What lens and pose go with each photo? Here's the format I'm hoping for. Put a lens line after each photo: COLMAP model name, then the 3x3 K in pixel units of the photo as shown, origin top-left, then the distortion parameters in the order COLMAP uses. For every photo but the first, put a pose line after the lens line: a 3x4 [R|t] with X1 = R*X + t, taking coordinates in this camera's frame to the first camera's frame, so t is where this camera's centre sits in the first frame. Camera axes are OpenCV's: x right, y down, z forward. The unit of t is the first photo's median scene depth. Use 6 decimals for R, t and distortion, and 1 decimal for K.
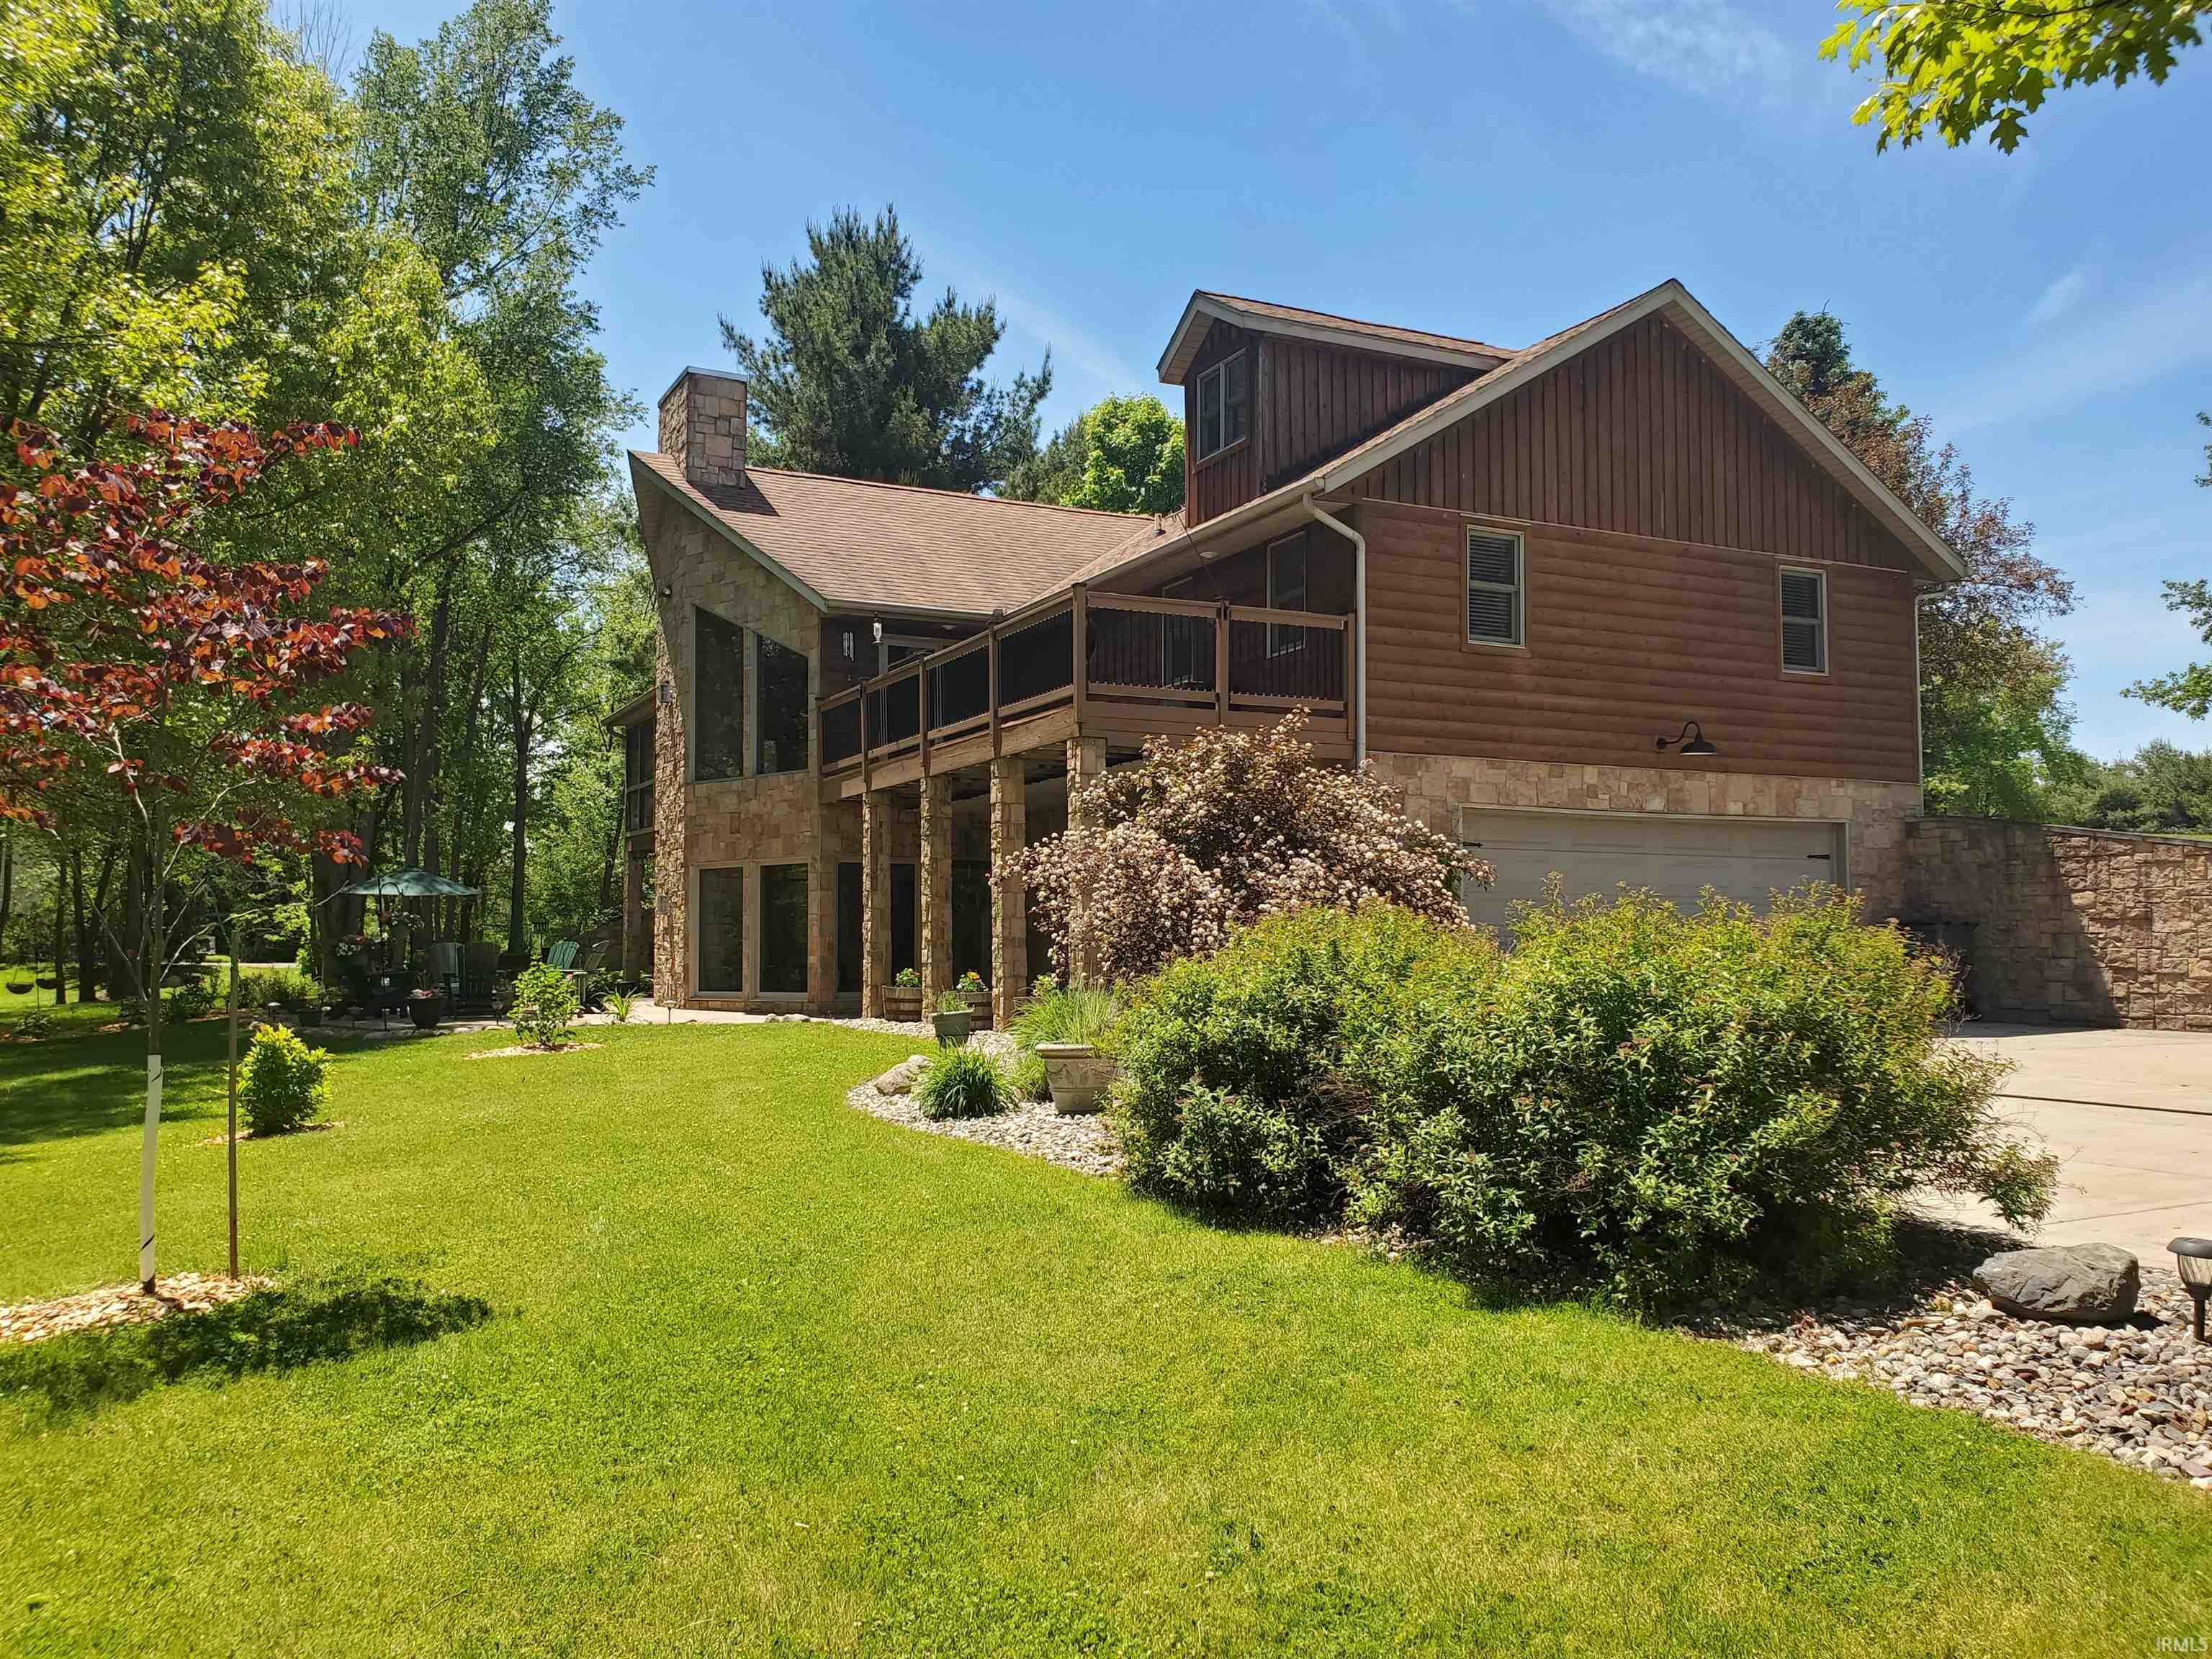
lens RADIAL K [[1663.4, 0, 1091.3], [0, 1663.4, 834.9], [0, 0, 1]] dist [0.016421, -0.002151]
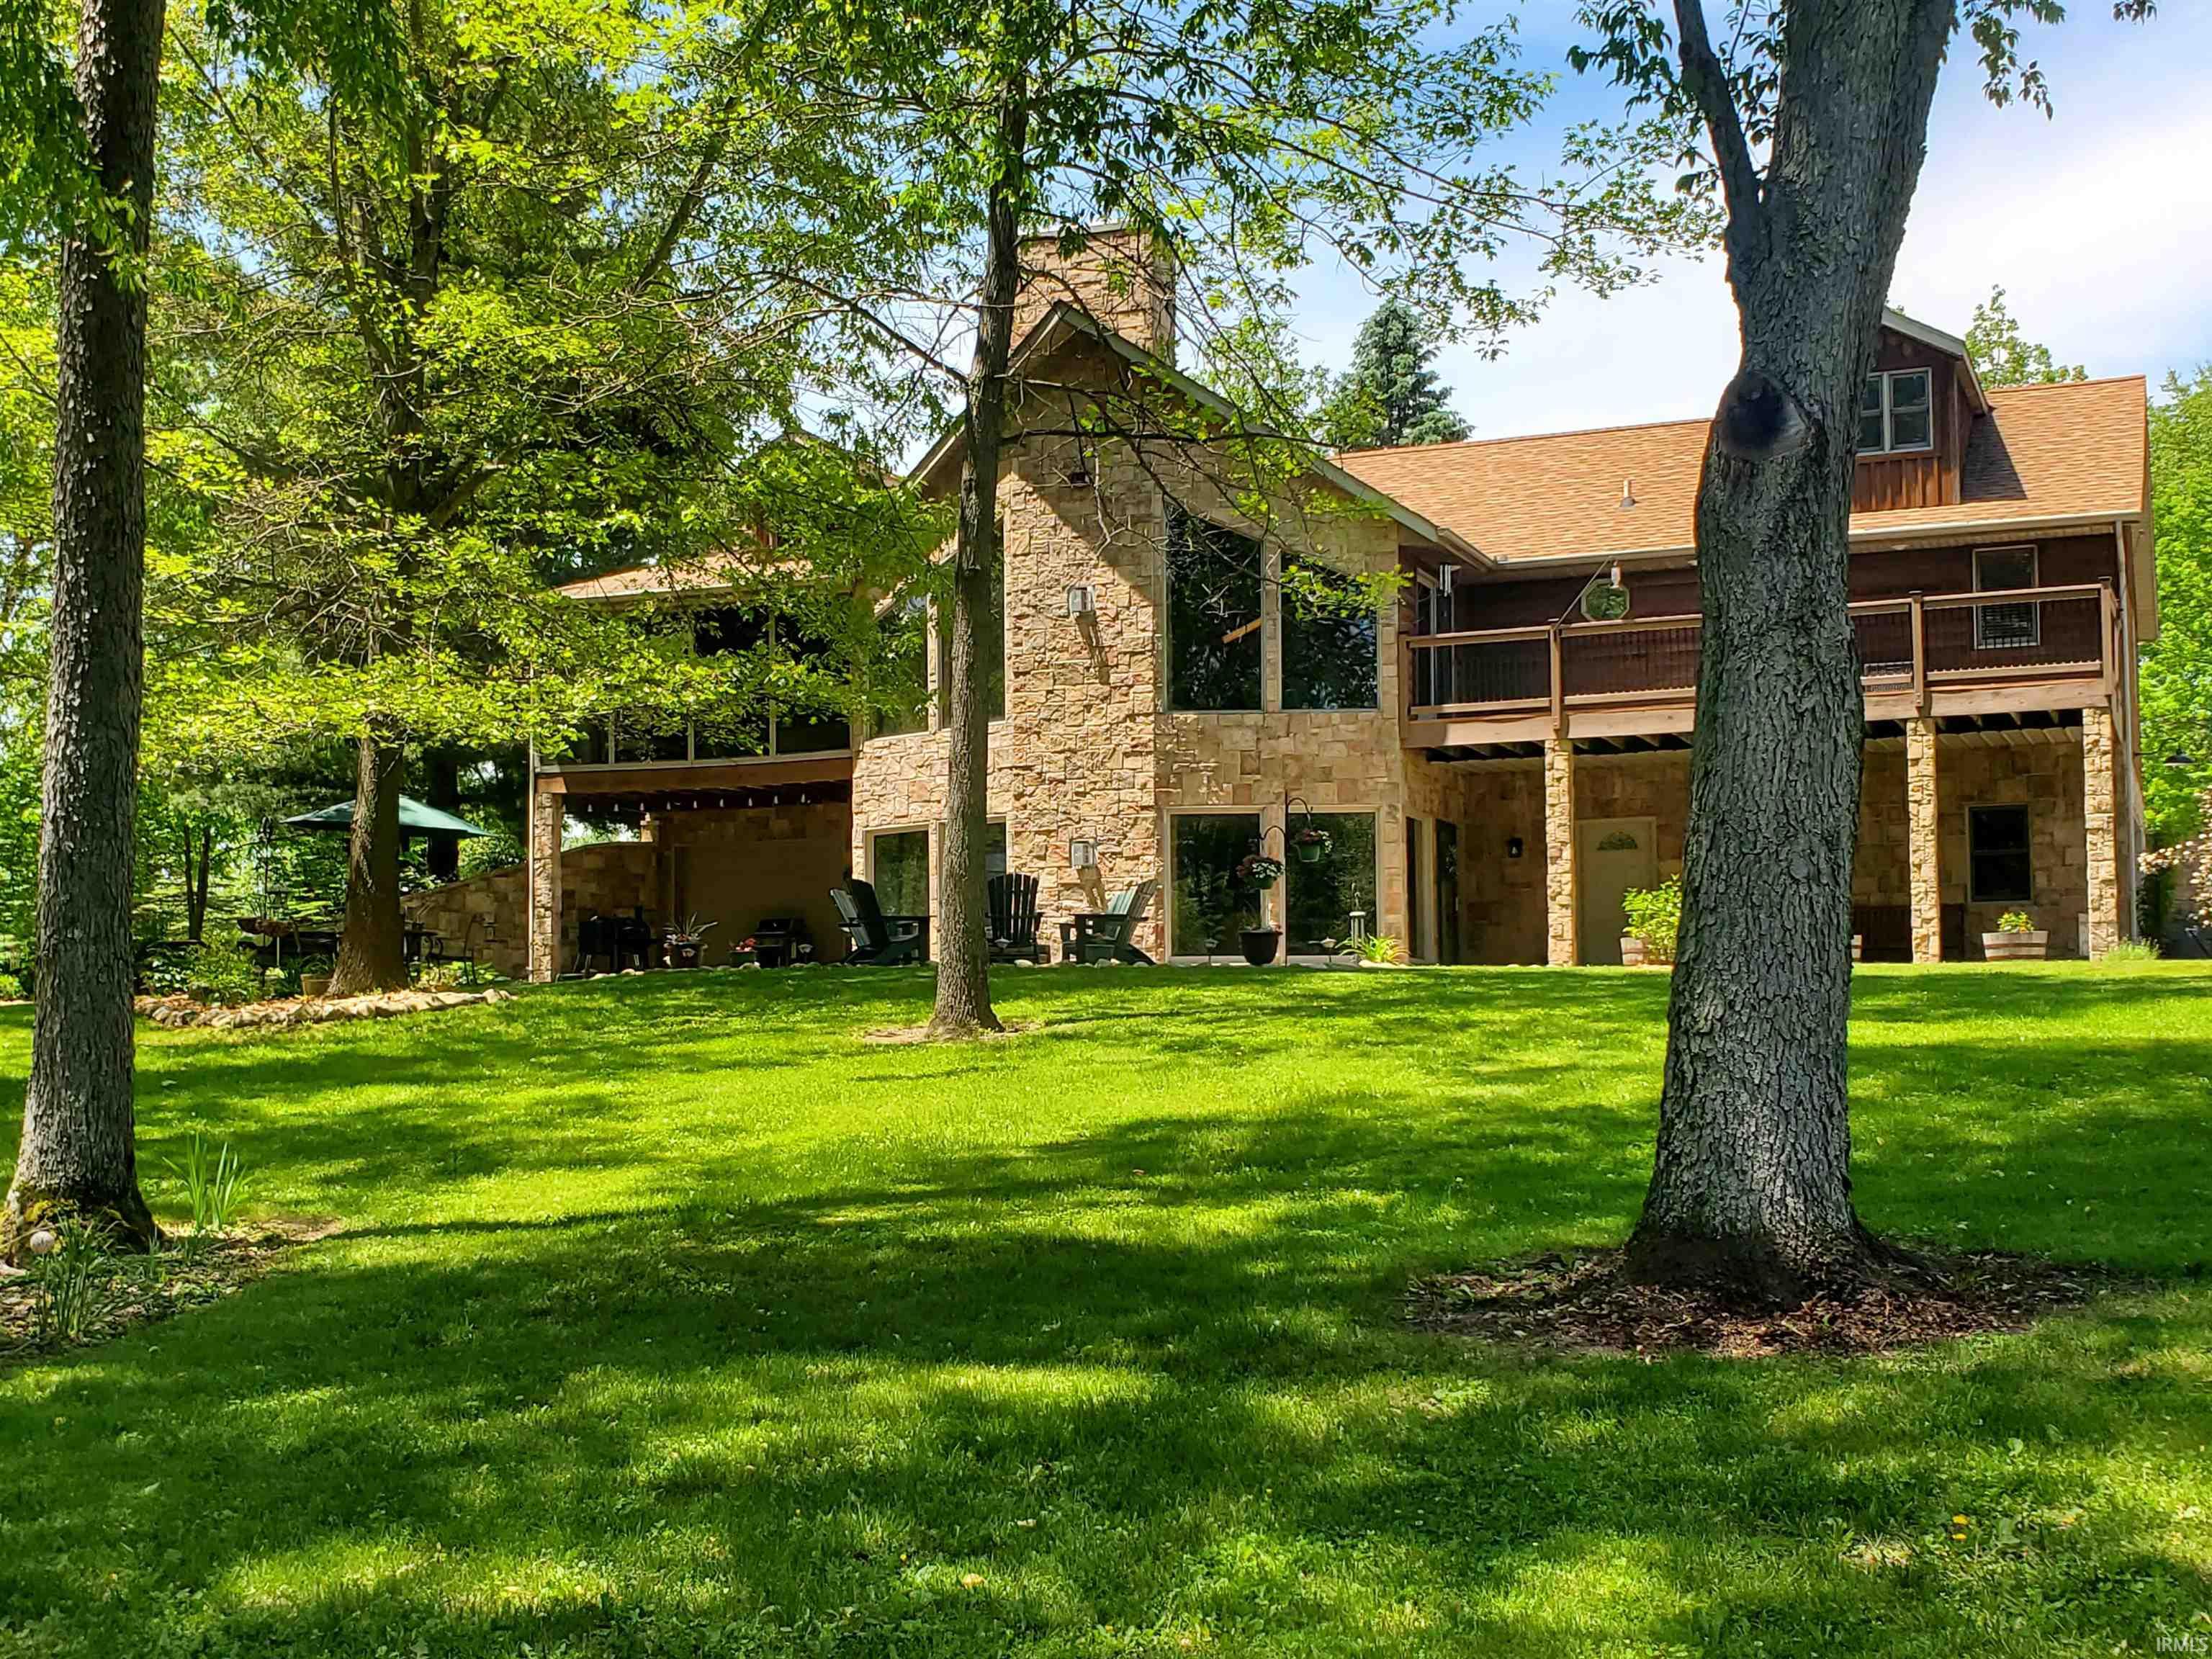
lens RADIAL K [[2576.5, 0, 1094.6], [0, 2576.5, 847.8], [0, 0, 1]] dist [0.132507, 0.000000]
pose [[0.757044, 0.059852, 0.650617, -1.397571], [-0.040865, 0.998183, -0.044275, 0.121704], [-0.652085, 0.006931, 0.758115, 0.041464]]
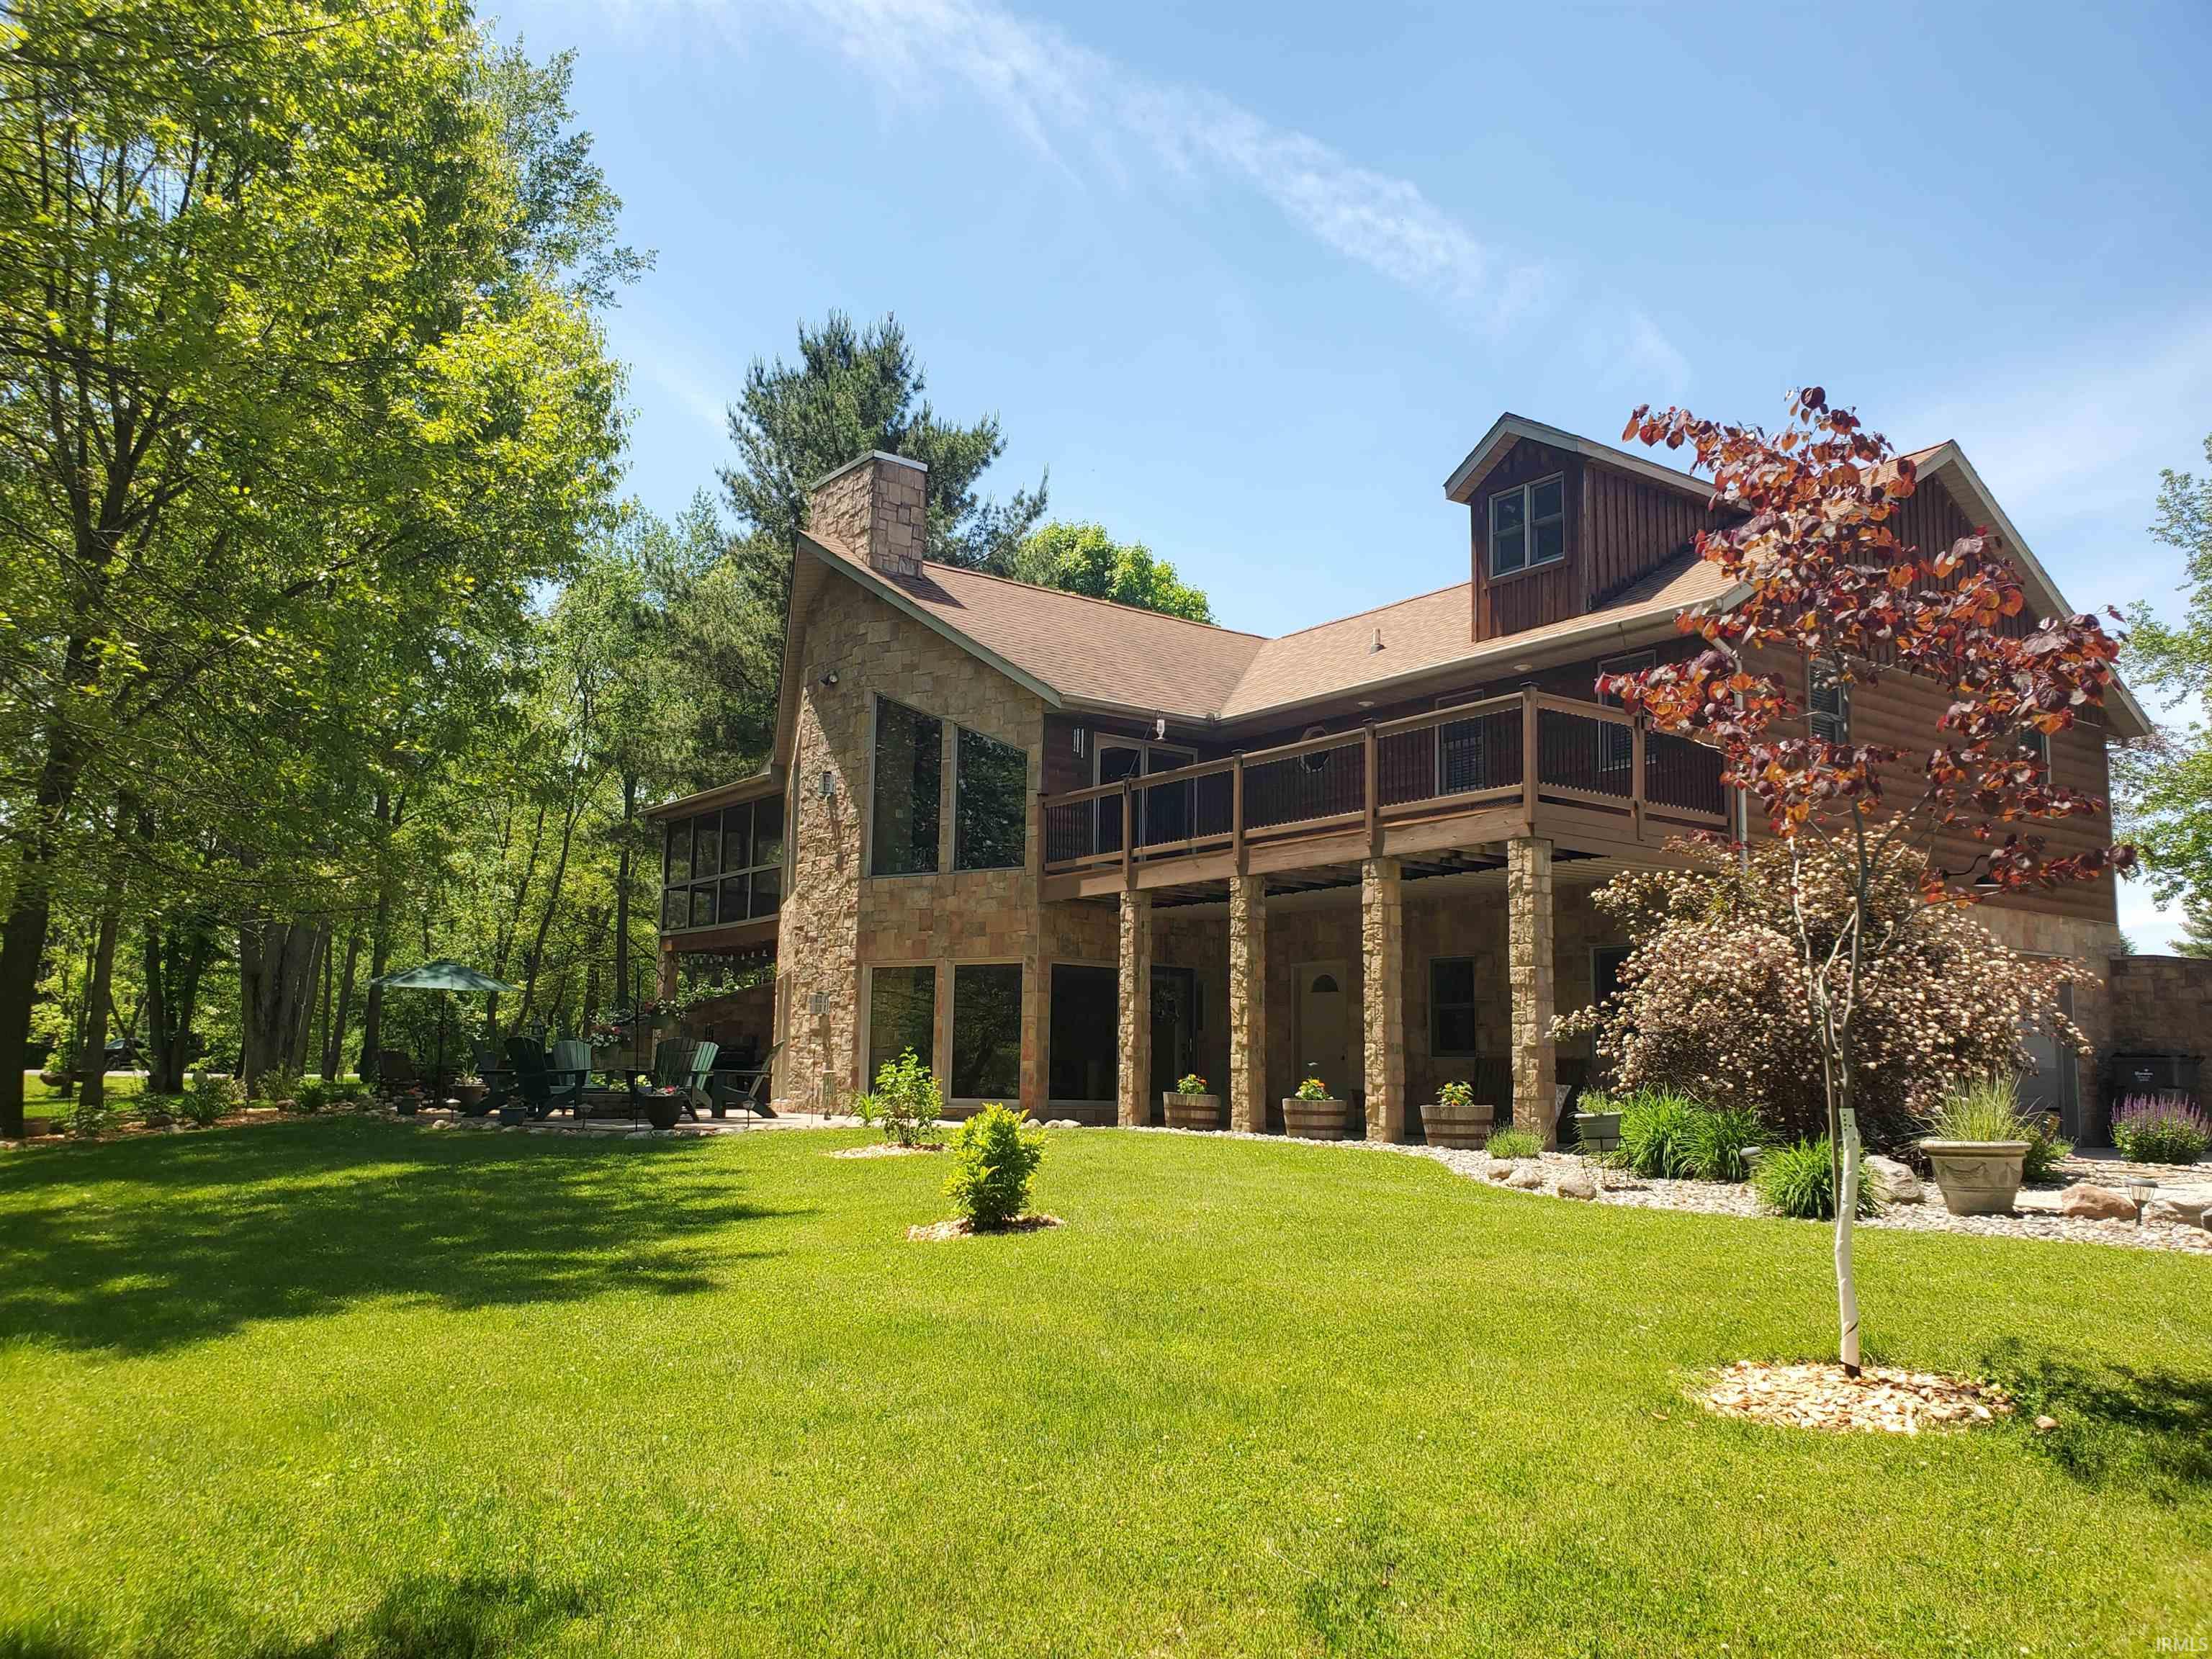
lens RADIAL K [[1663.4, 0, 1087.6], [0, 1663.4, 850.5], [0, 0, 1]] dist [0.016421, -0.002151]
pose [[0.986376, 0.044729, 0.158307, -0.335345], [-0.033557, 0.996800, -0.072552, 0.023302], [-0.161045, 0.066251, 0.984721, 0.050835]]
